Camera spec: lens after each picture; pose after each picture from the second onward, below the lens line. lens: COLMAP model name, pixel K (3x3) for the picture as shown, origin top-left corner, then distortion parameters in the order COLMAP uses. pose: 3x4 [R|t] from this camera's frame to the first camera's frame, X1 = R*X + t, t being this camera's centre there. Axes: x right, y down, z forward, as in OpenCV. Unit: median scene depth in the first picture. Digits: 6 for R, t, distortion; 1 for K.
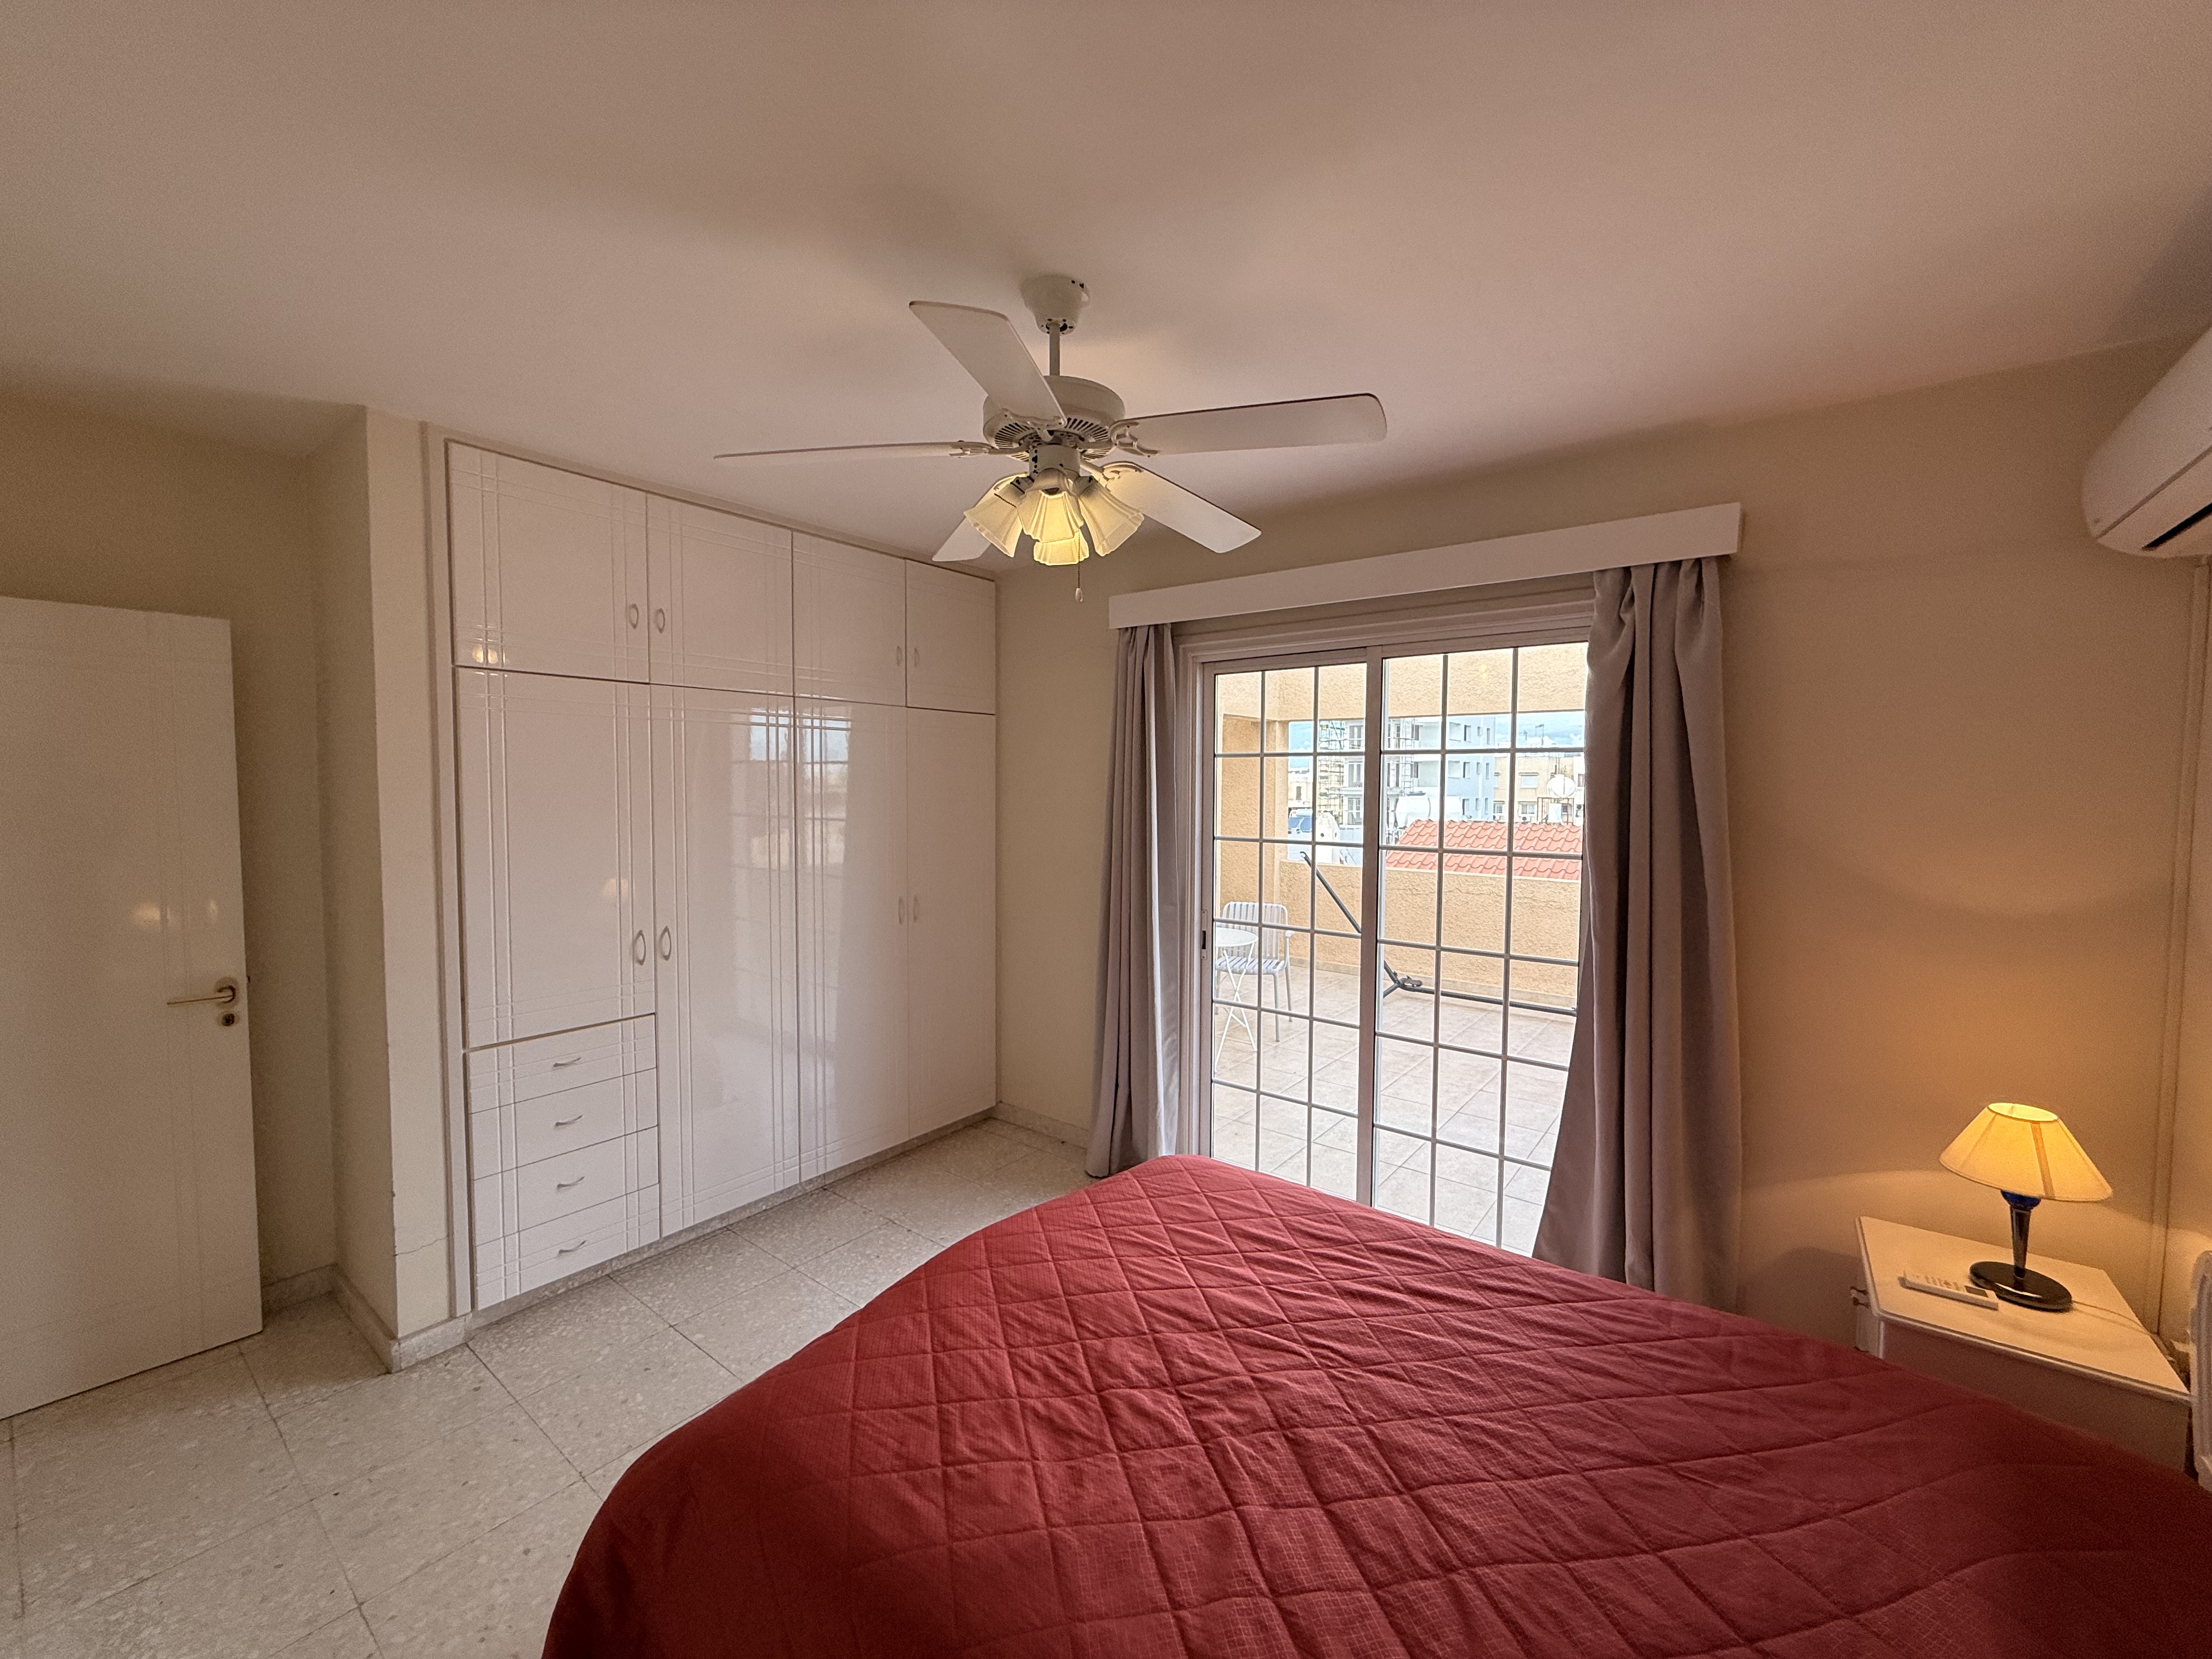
lens RADIAL K [[884.7, 0, 1097.8], [0, 884.7, 817.4], [0, 0, 1]] dist [0.002953, -0.000521]
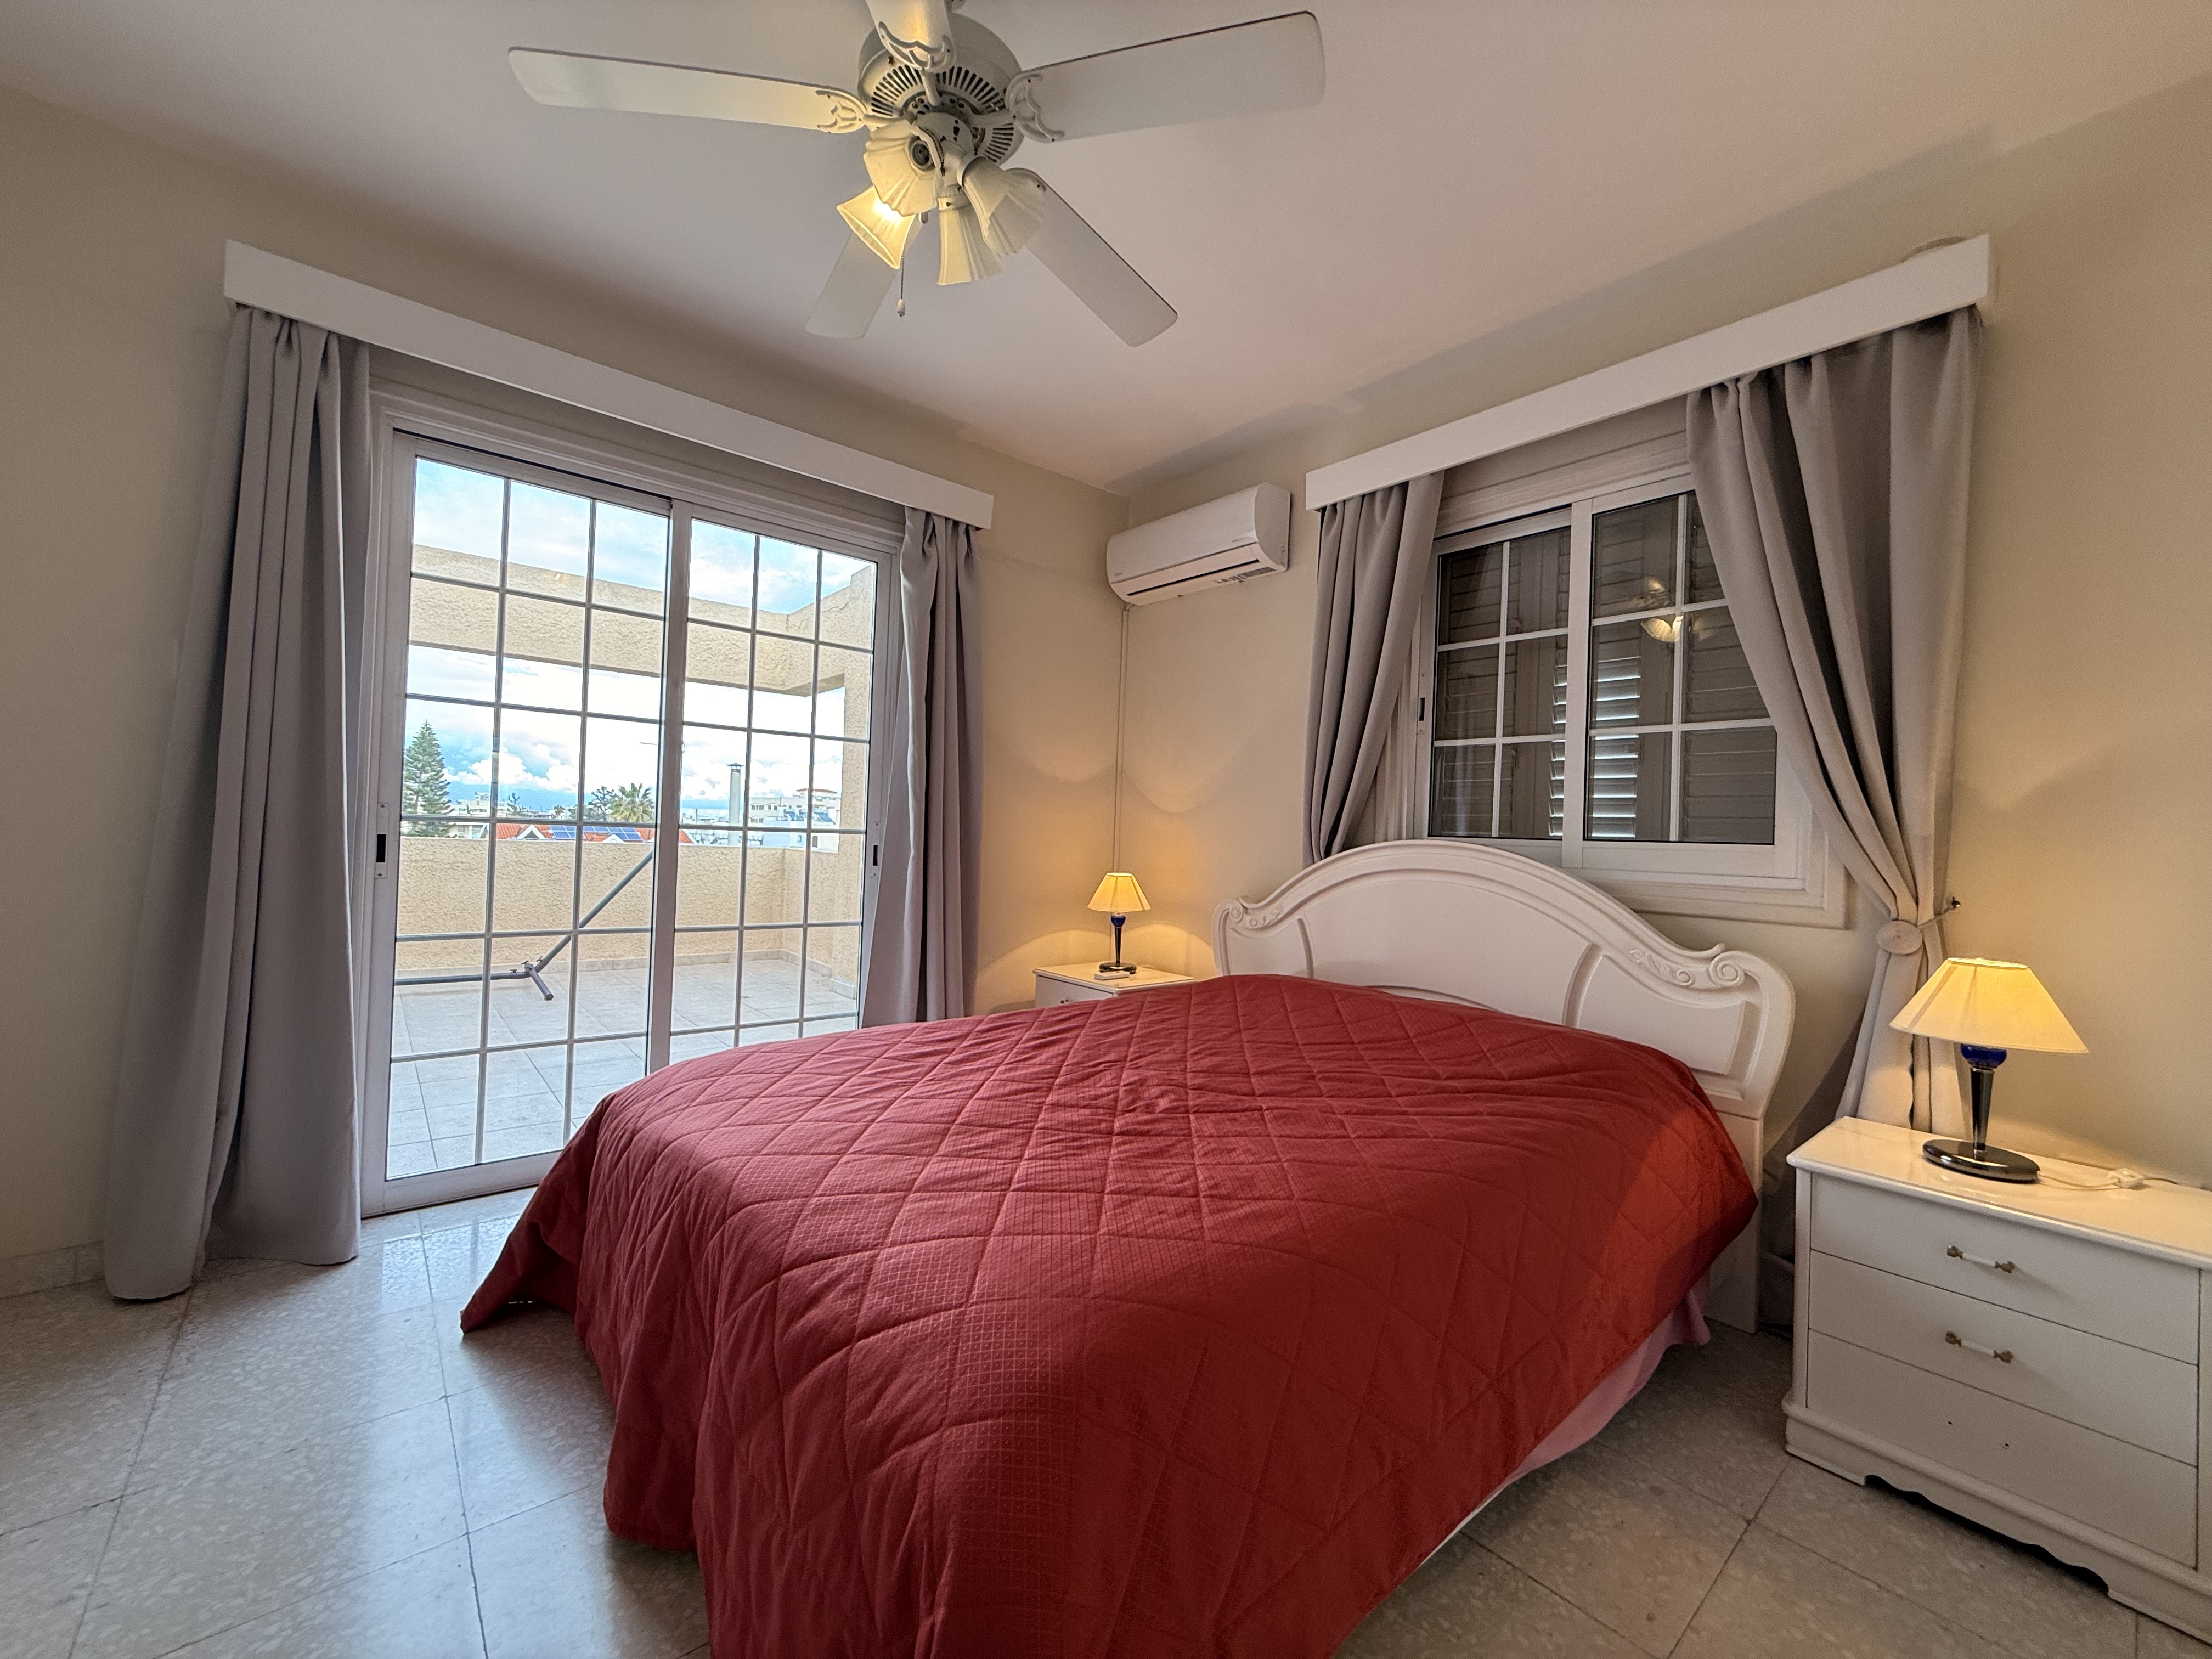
lens RADIAL K [[884.7, 0, 1100.1], [0, 884.7, 830.4], [0, 0, 1]] dist [0.002953, -0.000521]
pose [[0.203688, 0.008857, 0.978996, -0.817742], [-0.000889, 0.999960, -0.008861, 0.256883], [-0.979035, 0.000935, 0.203688, 0.665034]]
